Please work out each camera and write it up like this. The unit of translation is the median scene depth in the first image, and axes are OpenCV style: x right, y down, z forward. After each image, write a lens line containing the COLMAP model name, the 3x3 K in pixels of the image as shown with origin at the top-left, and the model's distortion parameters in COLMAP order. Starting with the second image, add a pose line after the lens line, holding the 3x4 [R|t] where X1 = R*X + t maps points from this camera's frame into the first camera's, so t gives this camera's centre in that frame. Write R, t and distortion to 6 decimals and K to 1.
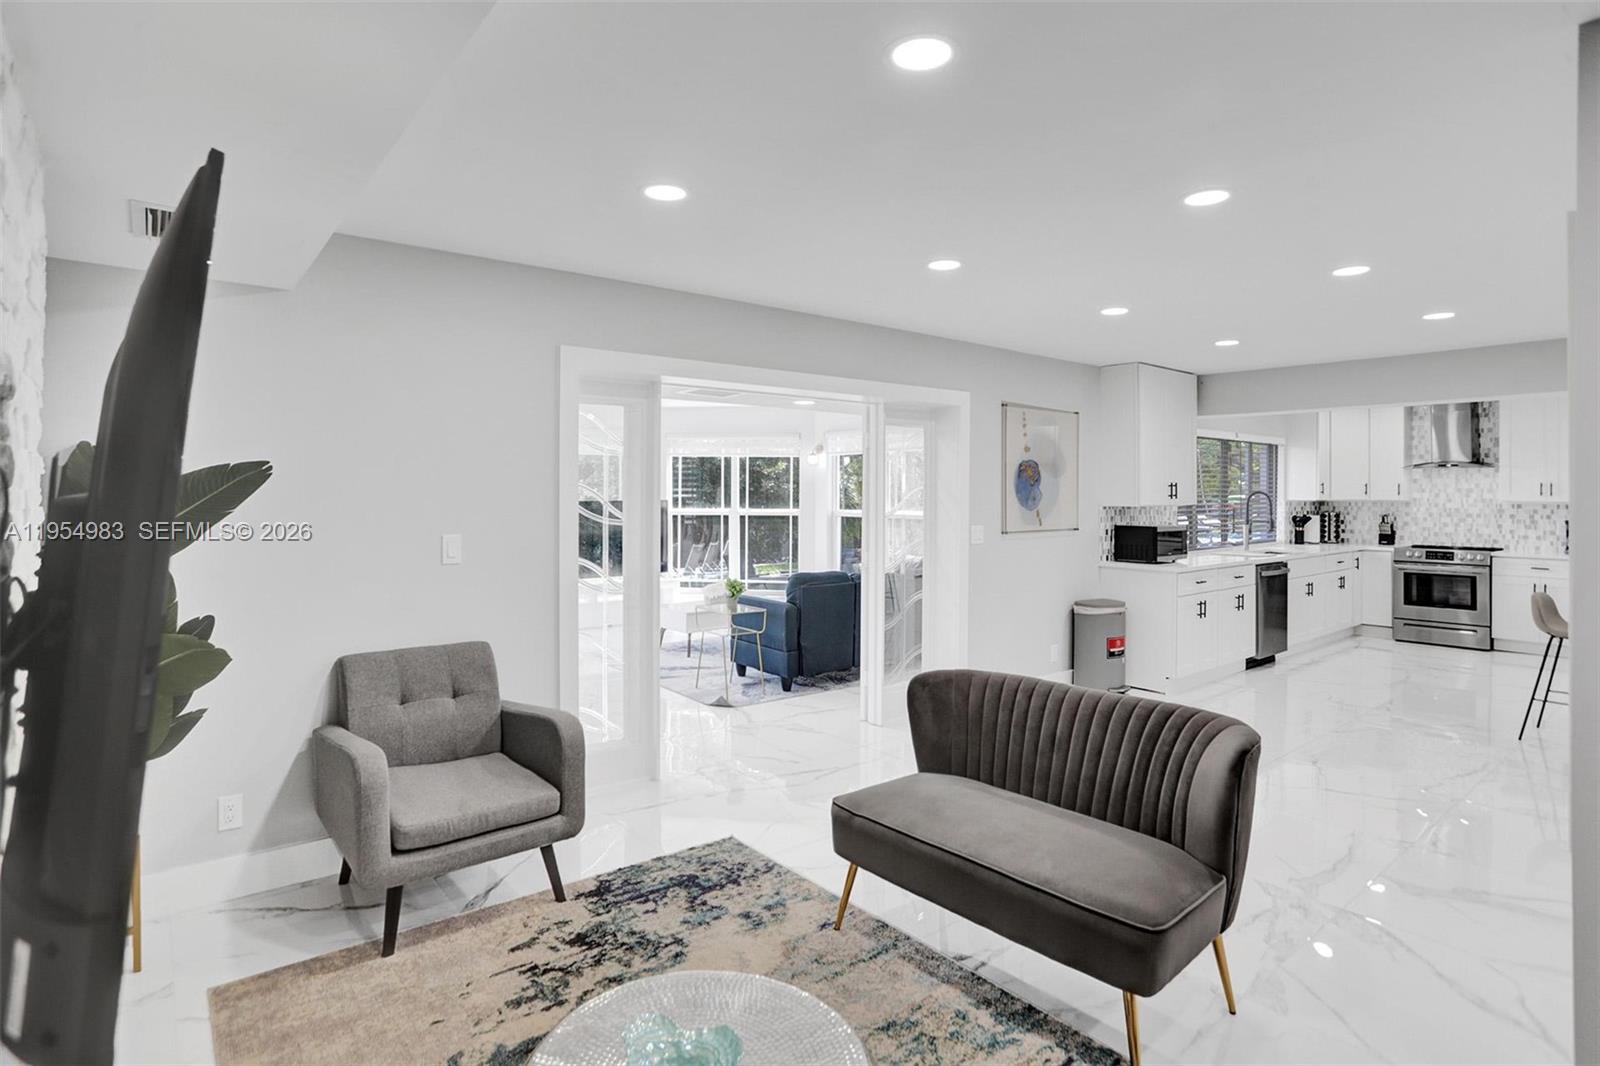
lens RADIAL K [[813.7, 0, 796.0], [0, 813.7, 516.0], [0, 0, 1]] dist [-0.000852, 0.000464]
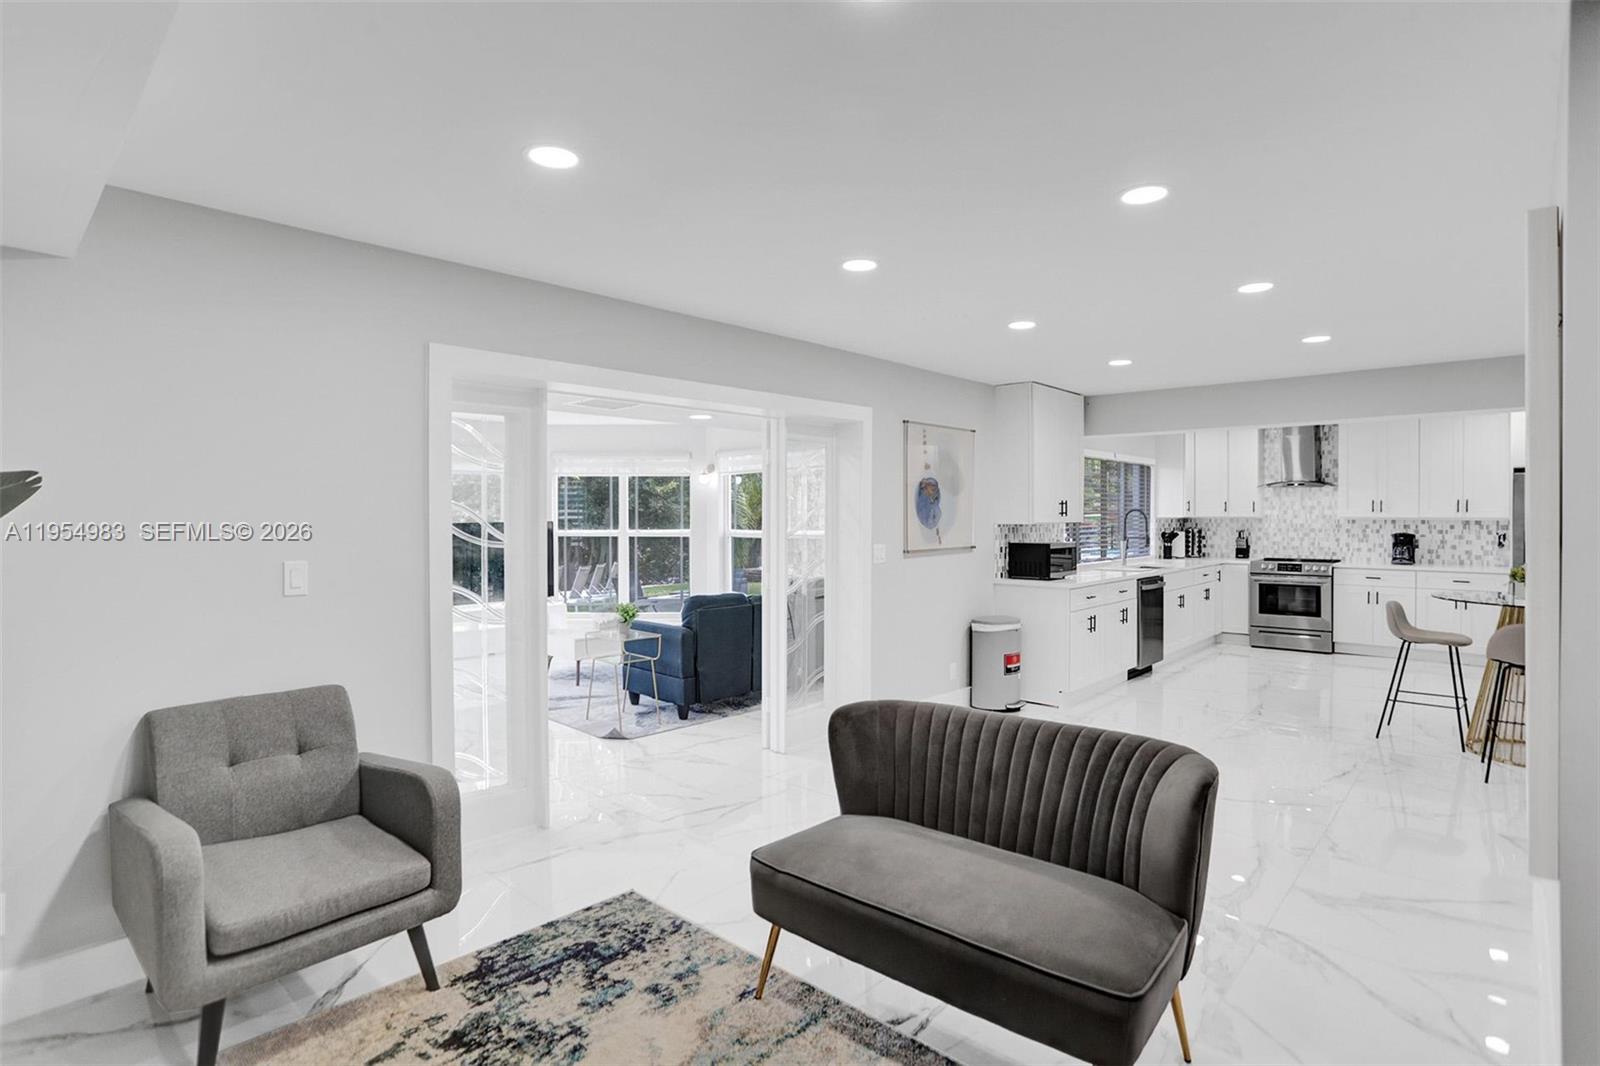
lens RADIAL K [[810.0, 0, 800.0], [0, 810.0, 533.0], [0, 0, 1]] dist [-0.038947, 0.023452]
pose [[0.990041, -0.008660, 0.140512, -0.019064], [0.009289, 0.999950, -0.003820, 0.001588], [-0.140472, 0.005087, 0.990072, 0.099612]]
